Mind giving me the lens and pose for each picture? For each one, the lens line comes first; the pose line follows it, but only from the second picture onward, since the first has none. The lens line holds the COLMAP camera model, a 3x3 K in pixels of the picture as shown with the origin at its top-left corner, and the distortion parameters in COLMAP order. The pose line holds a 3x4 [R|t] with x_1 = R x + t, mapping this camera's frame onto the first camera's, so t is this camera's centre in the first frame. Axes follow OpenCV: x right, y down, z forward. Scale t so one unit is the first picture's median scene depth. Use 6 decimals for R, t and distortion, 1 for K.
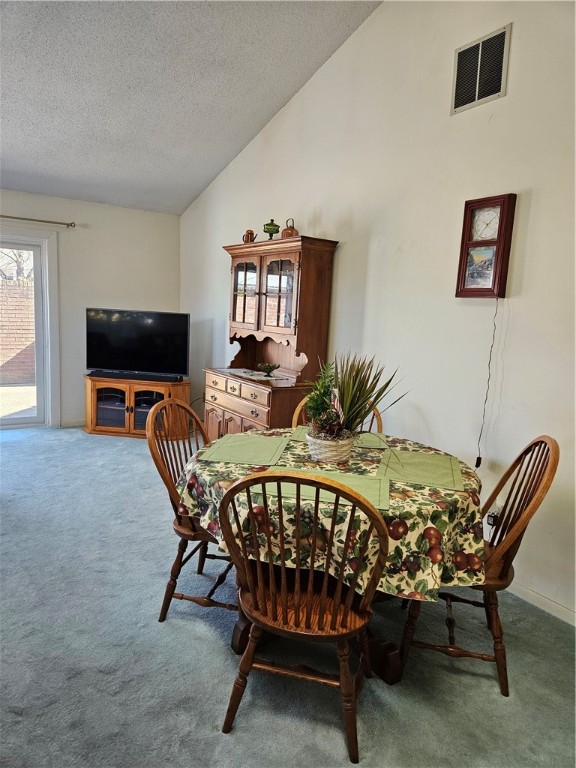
lens RADIAL K [[507.0, 0, 288.0], [0, 507.0, 384.0], [0, 0, 1]] dist [0.064787, -0.038065]
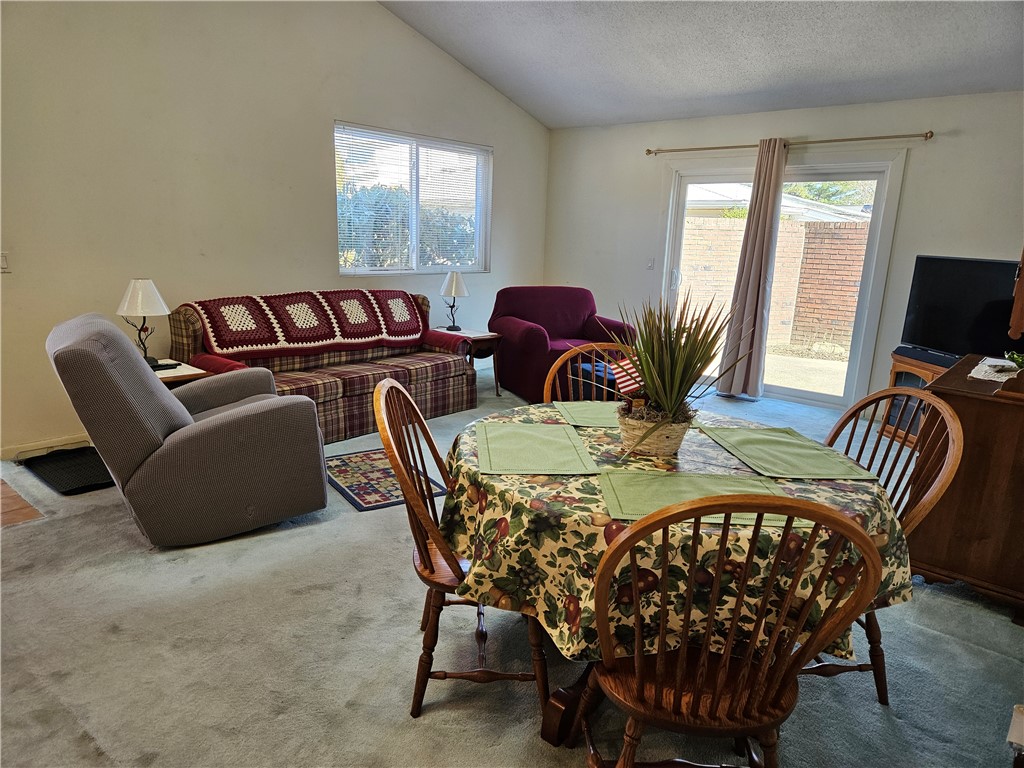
lens RADIAL K [[676.0, 0, 509.5], [0, 676.0, 398.5], [0, 0, 1]] dist [0.064787, -0.038065]
pose [[0.275540, 0.197049, -0.940877, 0.981526], [-0.166150, 0.973797, 0.155286, -0.035264], [0.946822, 0.113540, 0.301059, 0.581663]]
